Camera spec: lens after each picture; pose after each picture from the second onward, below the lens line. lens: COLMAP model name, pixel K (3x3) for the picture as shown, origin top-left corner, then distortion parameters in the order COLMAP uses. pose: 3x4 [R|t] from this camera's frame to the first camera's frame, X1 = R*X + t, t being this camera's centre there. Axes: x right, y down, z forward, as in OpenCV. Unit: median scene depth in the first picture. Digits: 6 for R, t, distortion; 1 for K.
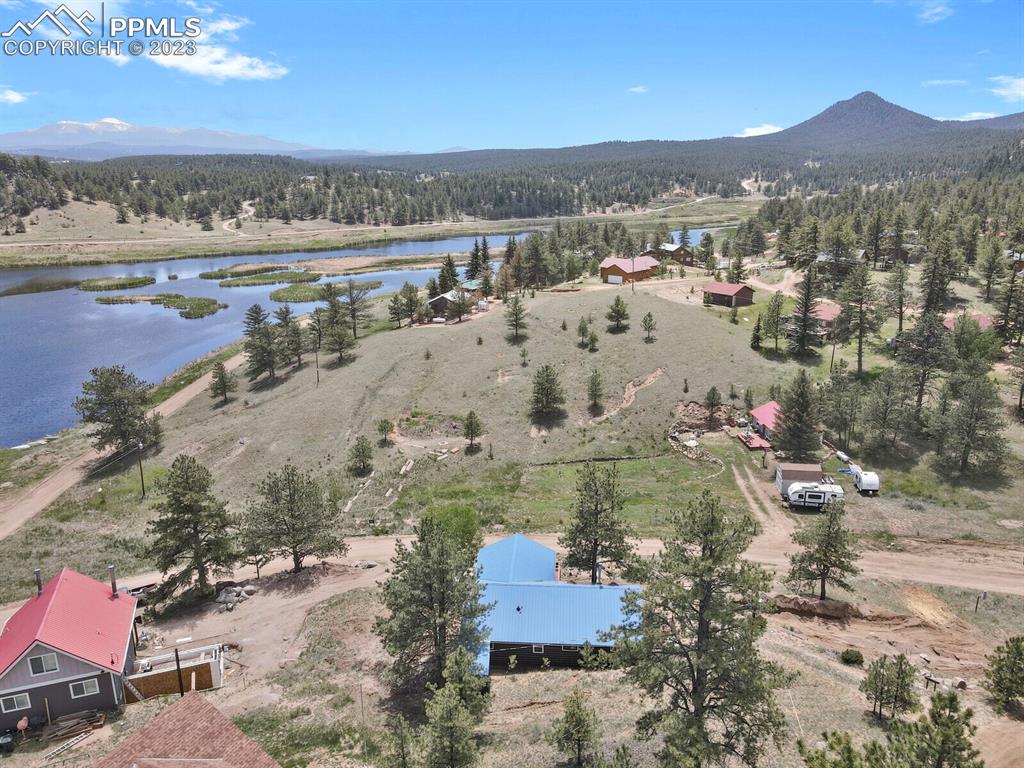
lens RADIAL K [[747.0, 0, 516.3], [0, 747.0, 383.6], [0, 0, 1]] dist [0.012687, 0.005009]
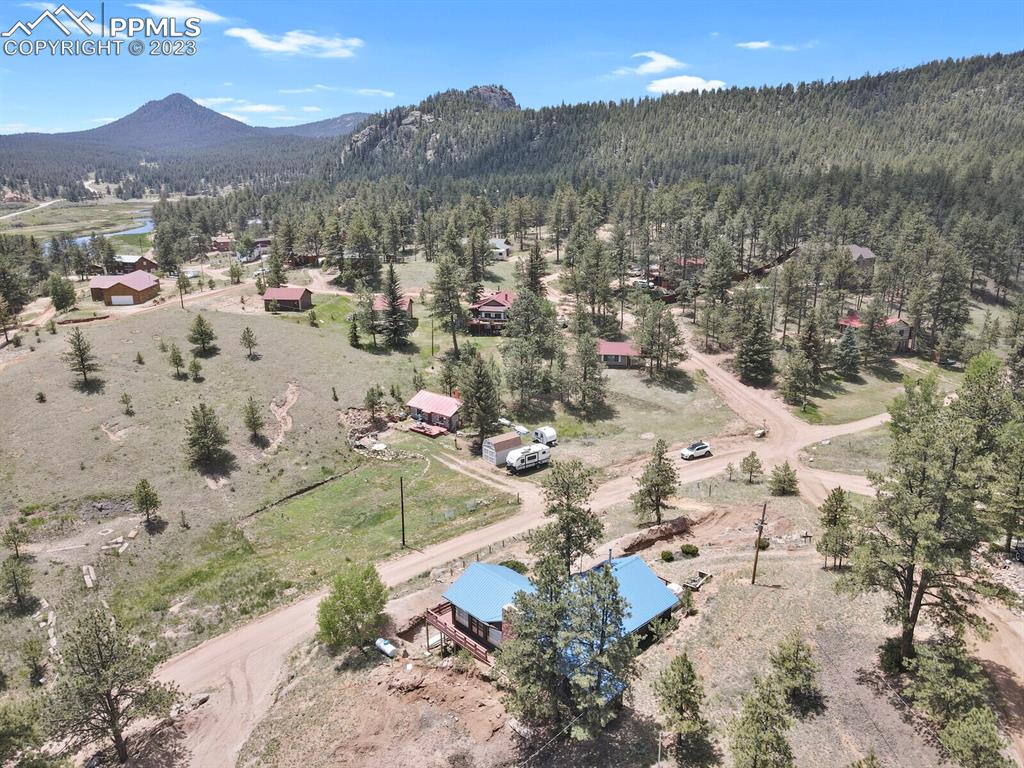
lens RADIAL K [[747.0, 0, 515.0], [0, 747.0, 385.8], [0, 0, 1]] dist [0.012687, 0.005009]
pose [[0.684855, -0.201270, 0.700331, -0.227281], [0.200355, 0.976065, 0.084586, -0.033374], [-0.700594, 0.082386, 0.708788, 0.111545]]
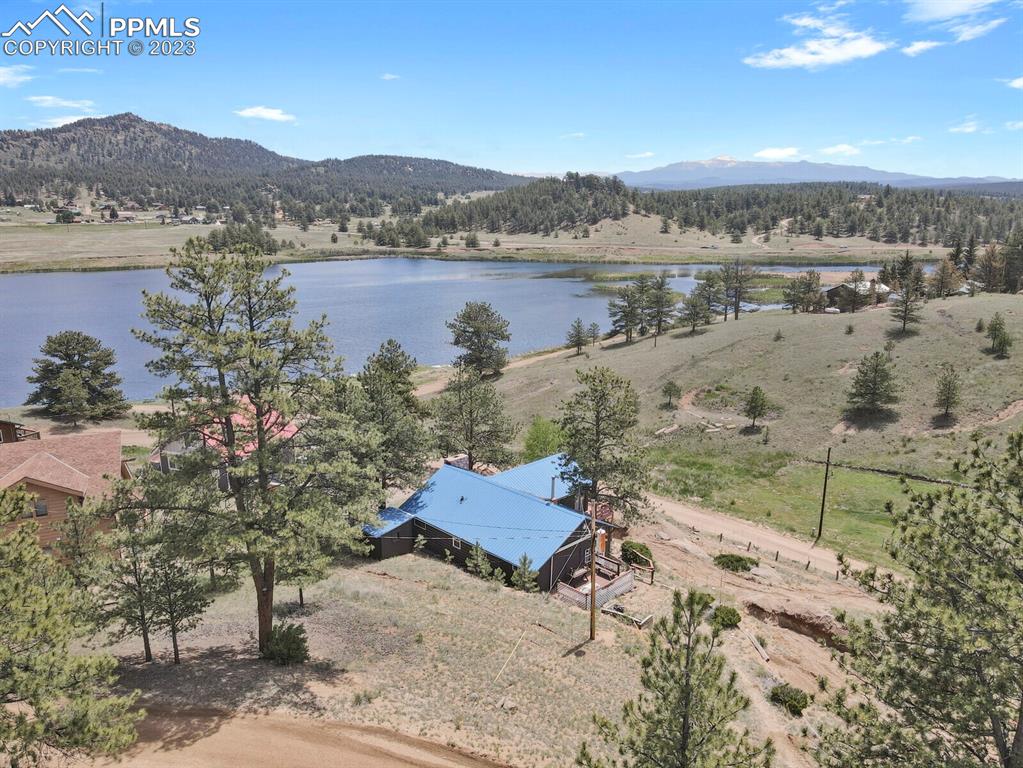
lens RADIAL K [[746.3, 0, 517.2], [0, 746.3, 380.5], [0, 0, 1]] dist [0.012687, 0.005009]
pose [[0.746644, 0.156292, -0.646603, 0.203999], [-0.183556, 0.982677, 0.025569, 0.041551], [0.639398, 0.099597, 0.762398, 0.112579]]
